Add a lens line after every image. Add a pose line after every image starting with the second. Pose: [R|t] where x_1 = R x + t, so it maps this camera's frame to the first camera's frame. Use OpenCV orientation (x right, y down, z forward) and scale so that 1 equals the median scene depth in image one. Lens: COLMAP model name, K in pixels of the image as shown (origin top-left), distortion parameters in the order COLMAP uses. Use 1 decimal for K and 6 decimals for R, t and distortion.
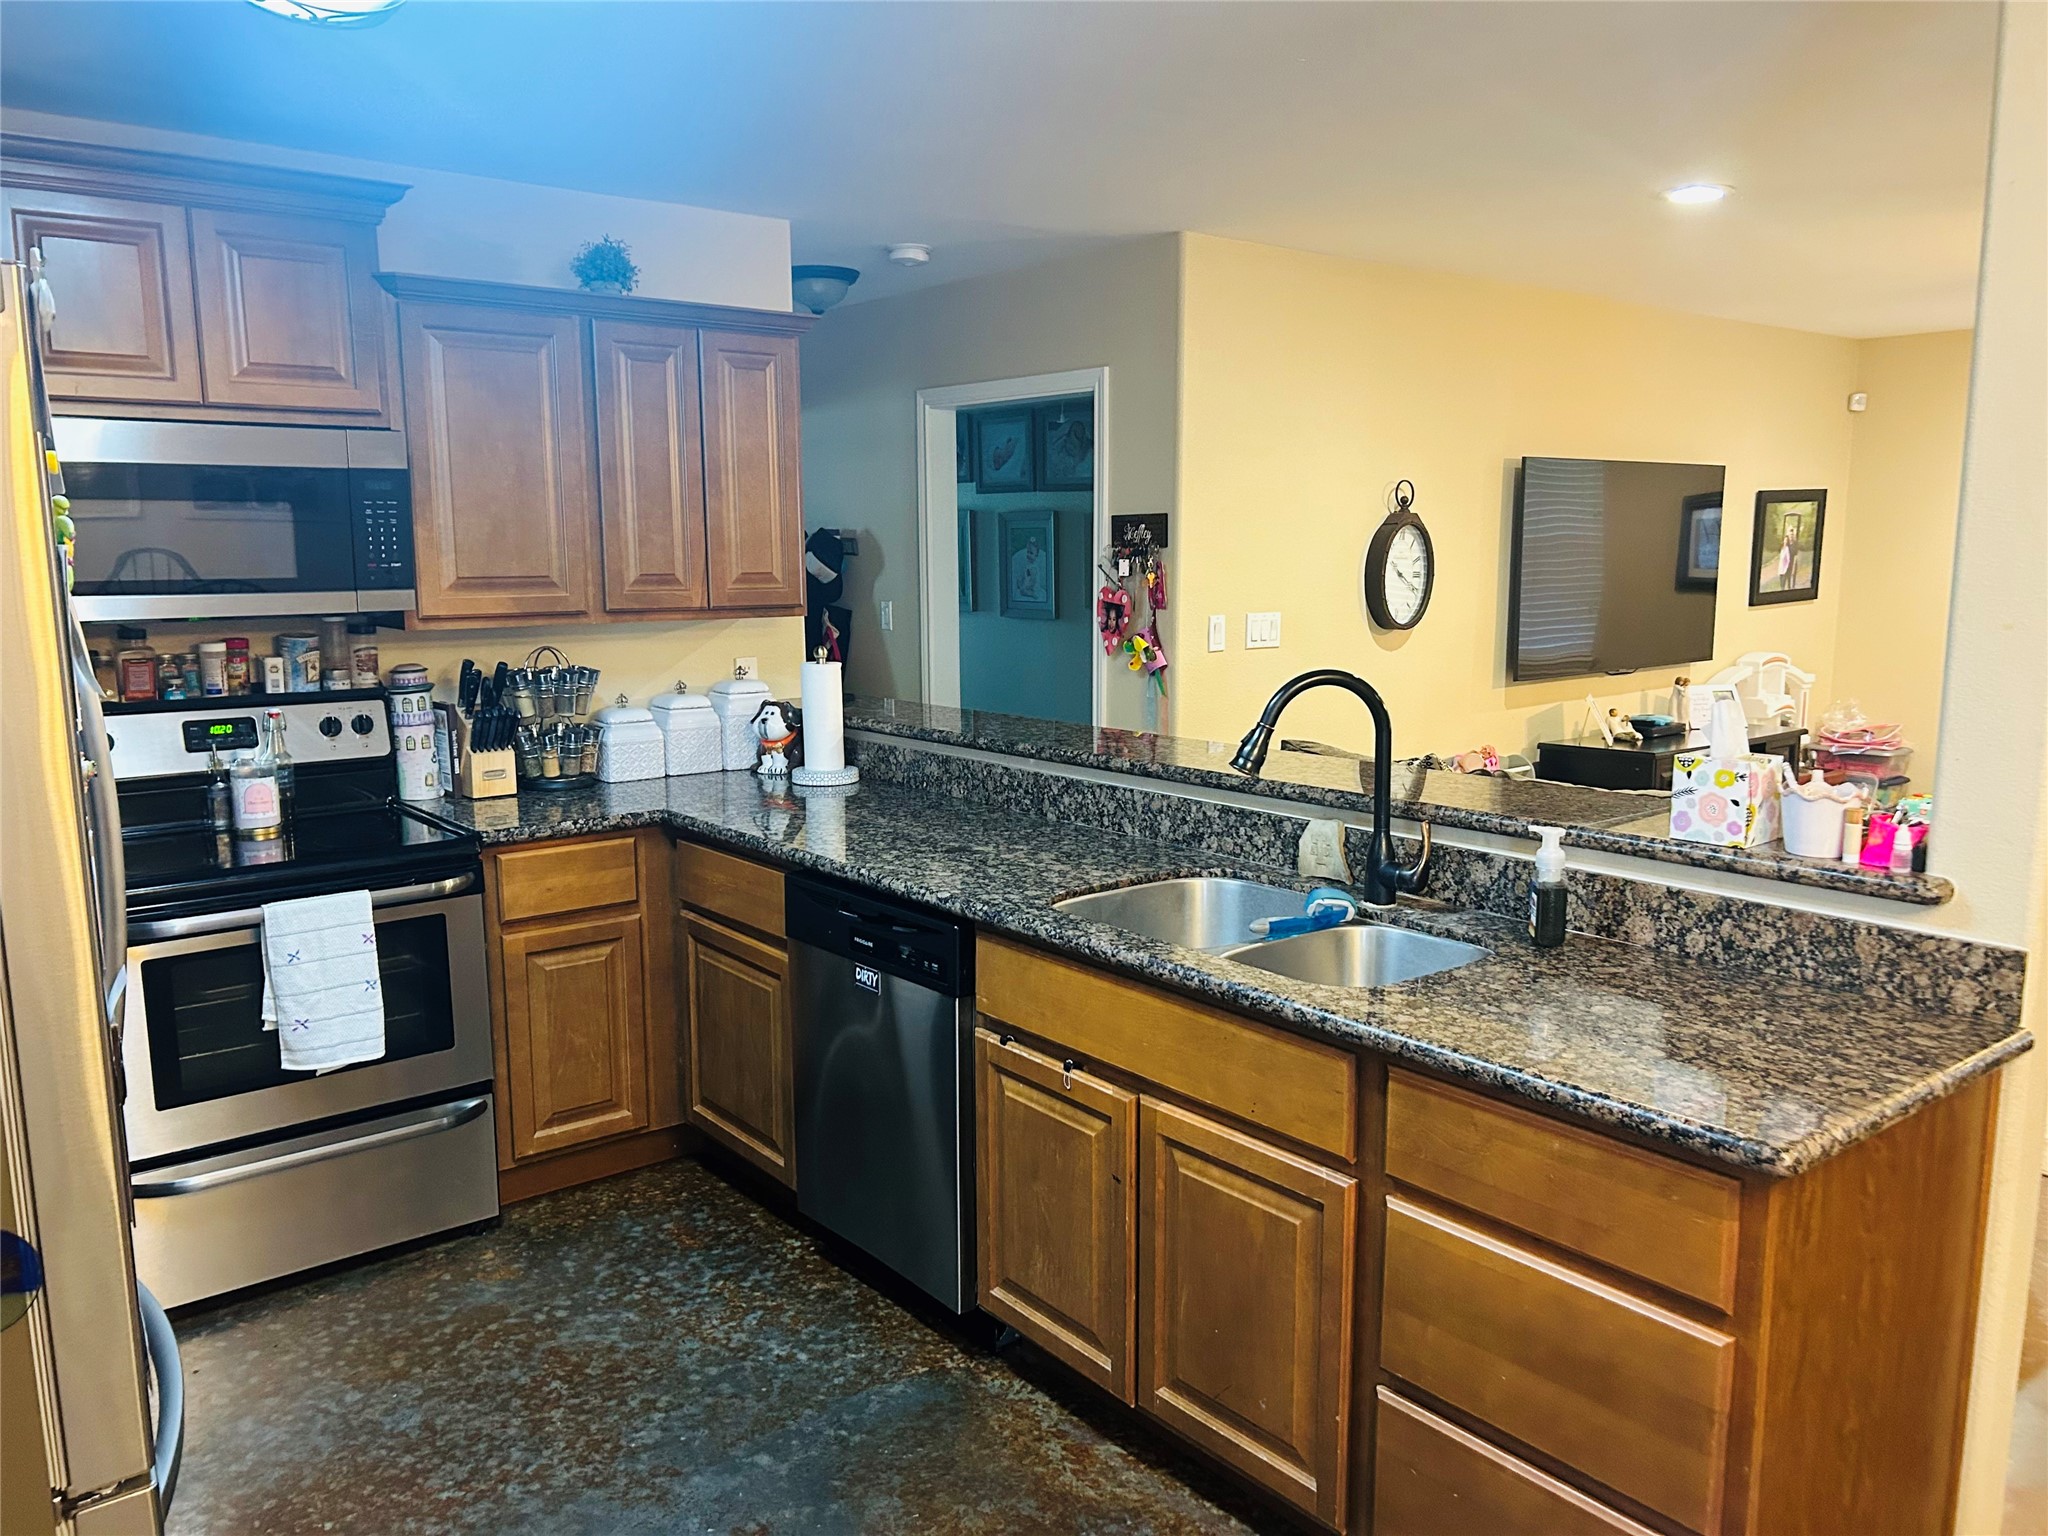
lens RADIAL K [[1550.4, 0, 1034.3], [0, 1550.4, 768.5], [0, 0, 1]] dist [0.057838, -0.066289]
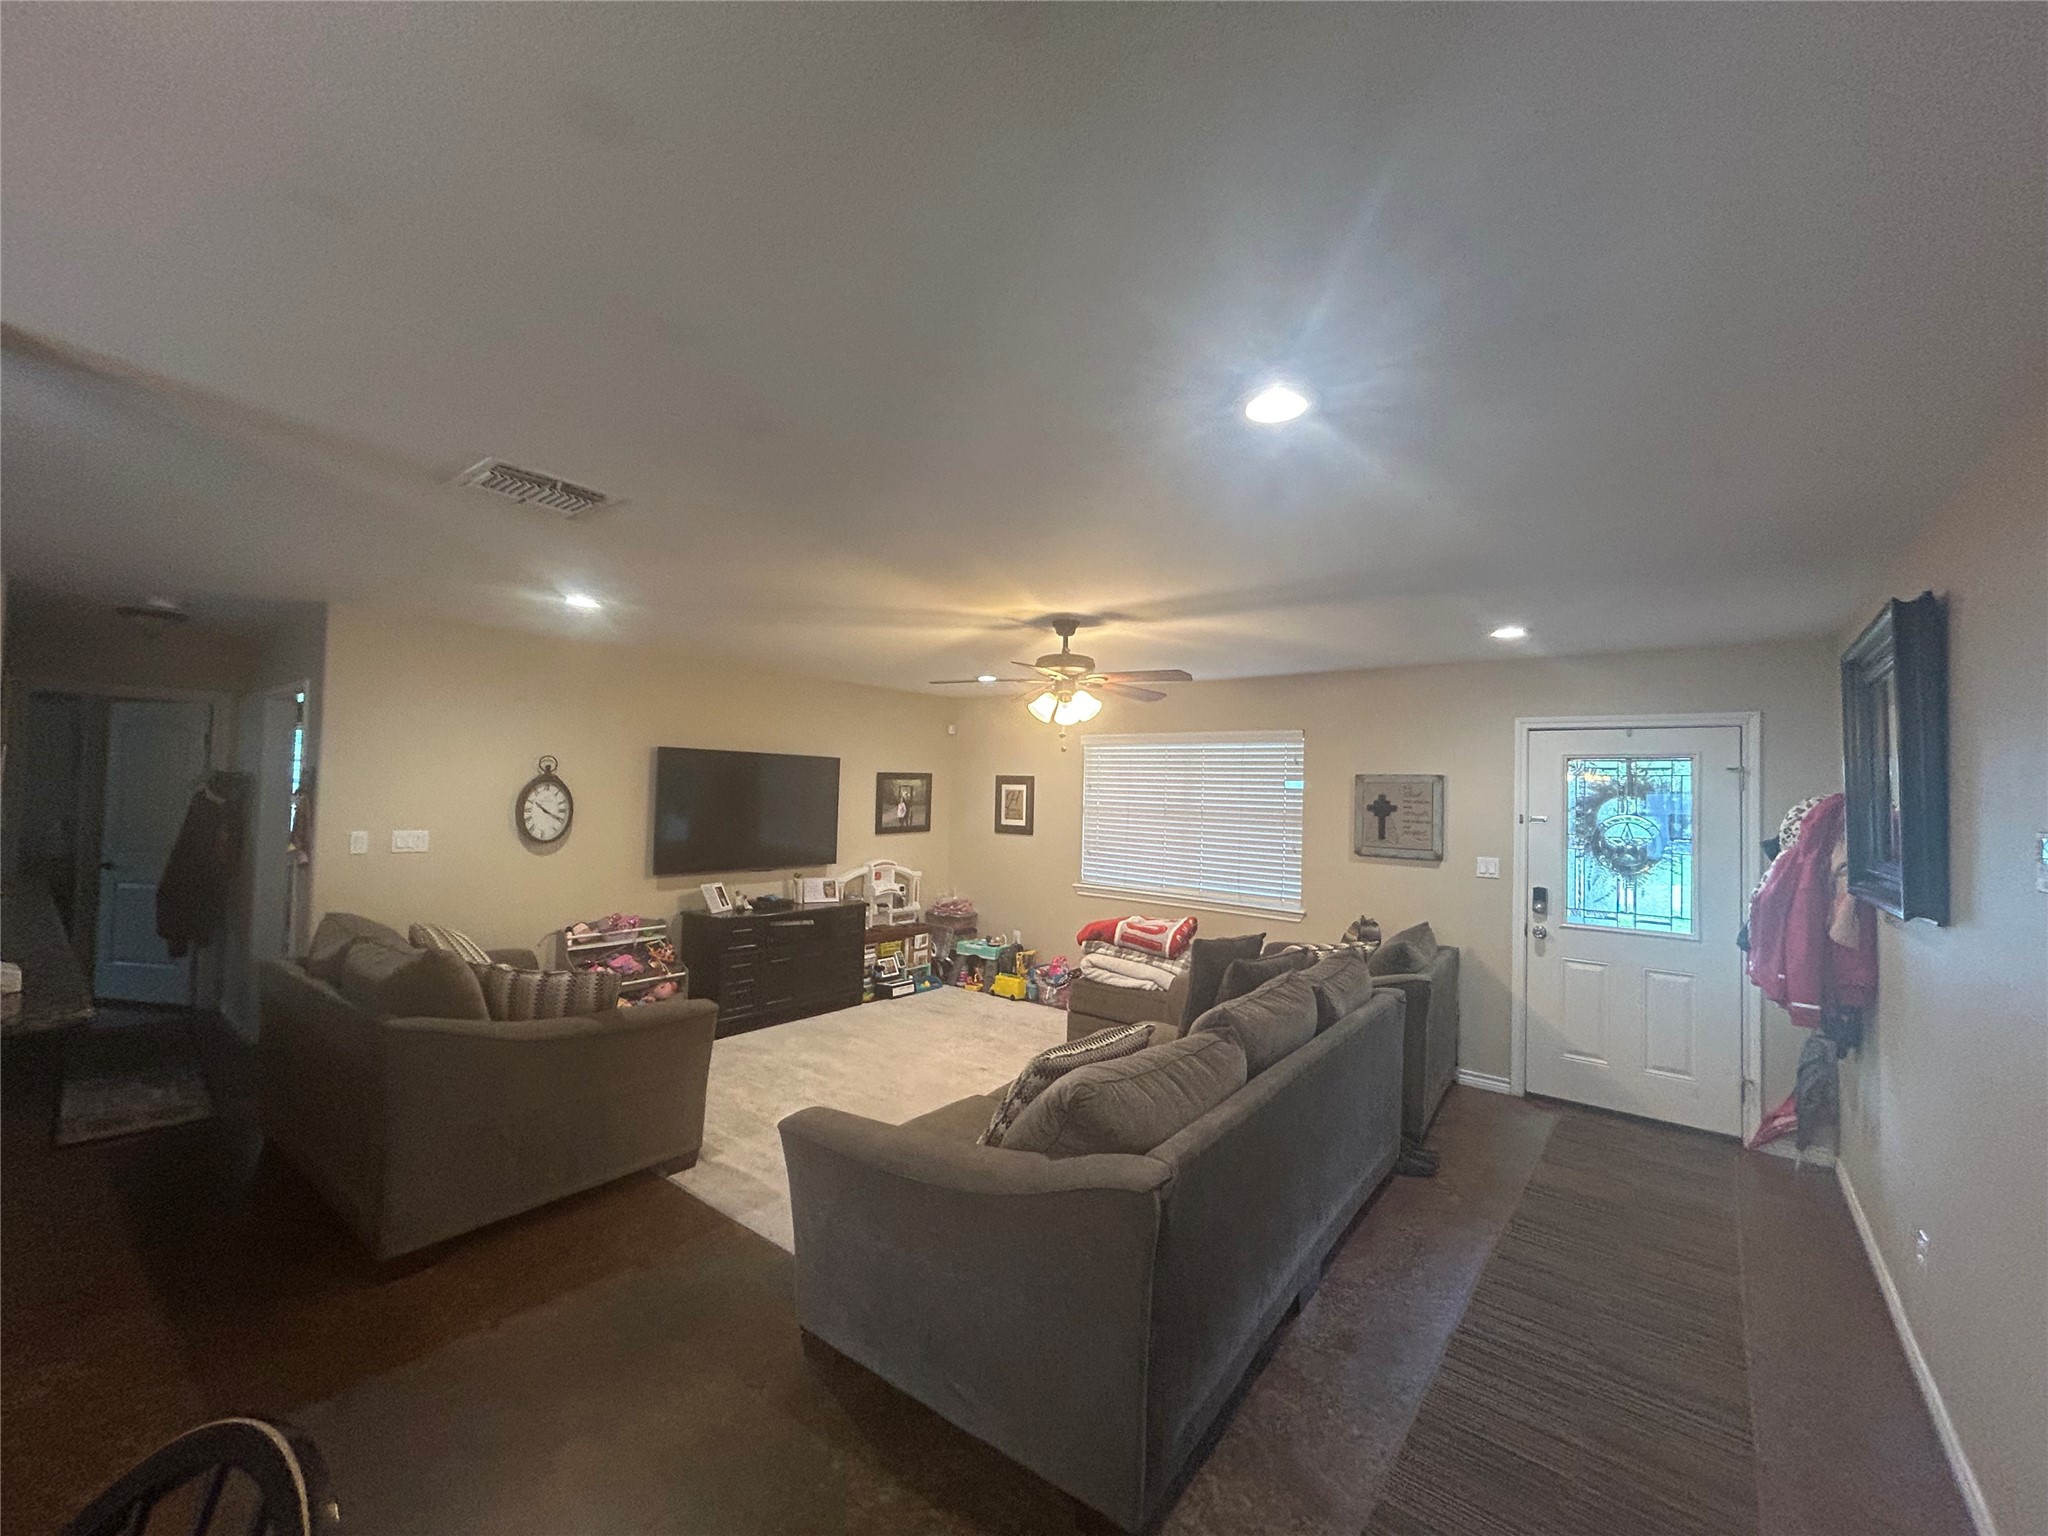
lens RADIAL K [[825.4, 0, 1020.6], [0, 825.4, 758.5], [0, 0, 1]] dist [-0.000765, -0.000176]
pose [[0.980024, 0.037654, 0.195284, 0.614796], [-0.000516, 0.982392, -0.186831, -0.014286], [-0.198881, 0.182998, 0.962787, 0.025310]]
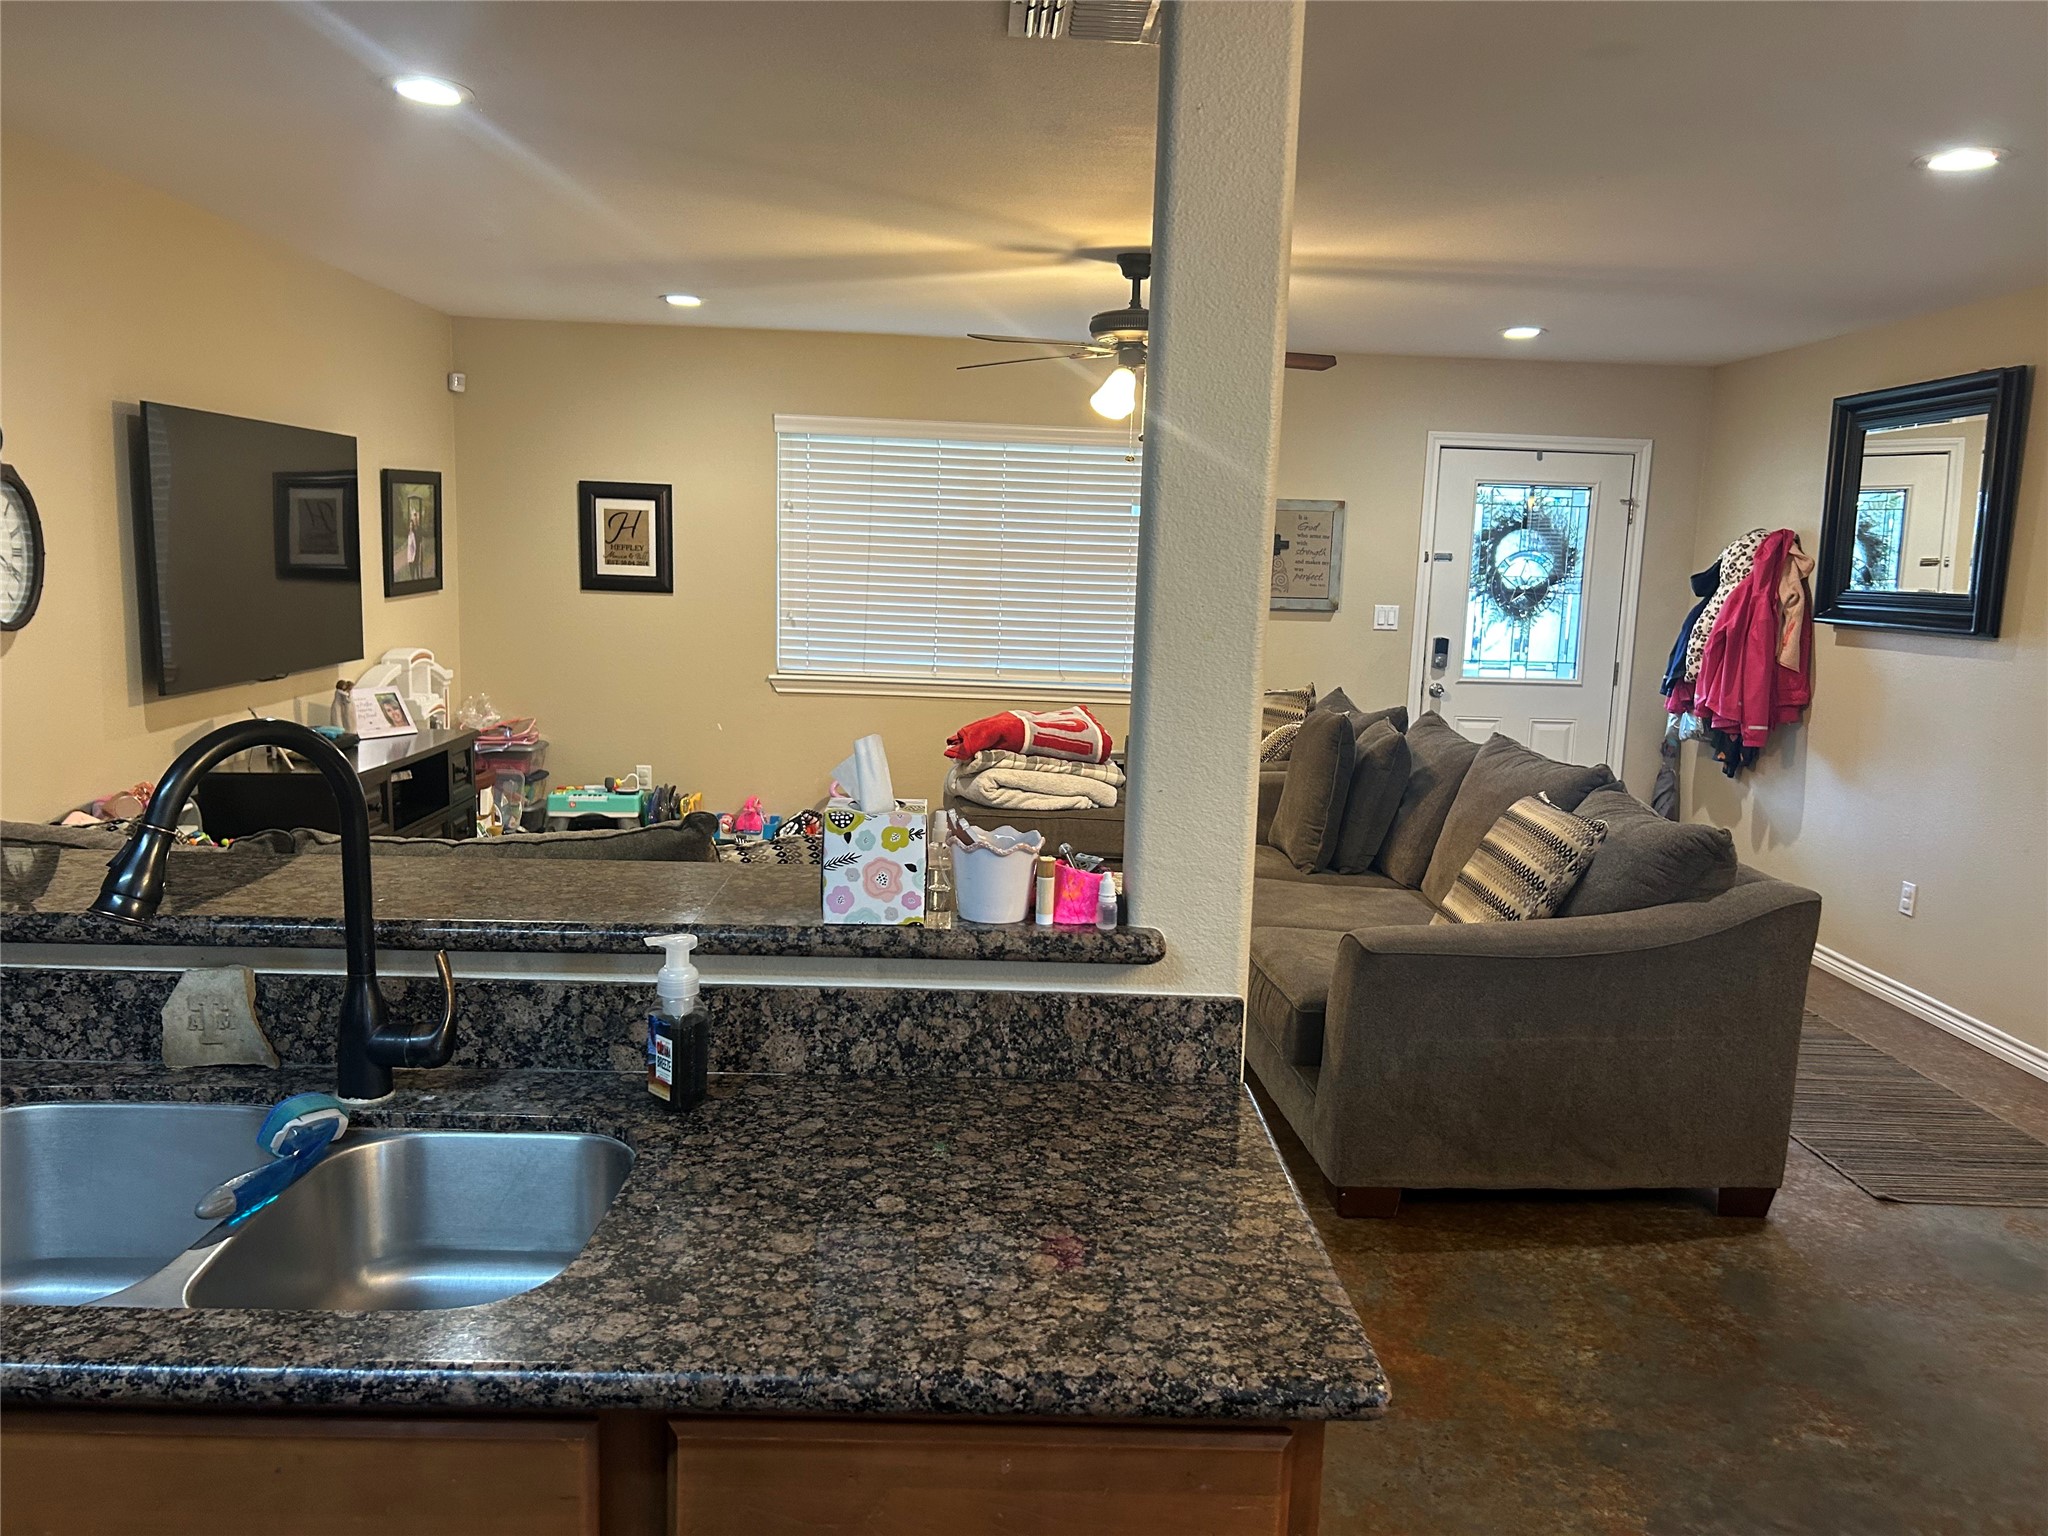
lens RADIAL K [[1550.4, 0, 1024.0], [0, 1550.4, 778.7], [0, 0, 1]] dist [0.057838, -0.066289]
pose [[0.609493, -0.095102, 0.787067, -0.052554], [0.083089, 0.994974, 0.055880, -0.027979], [-0.788426, 0.031338, 0.614331, 0.231122]]
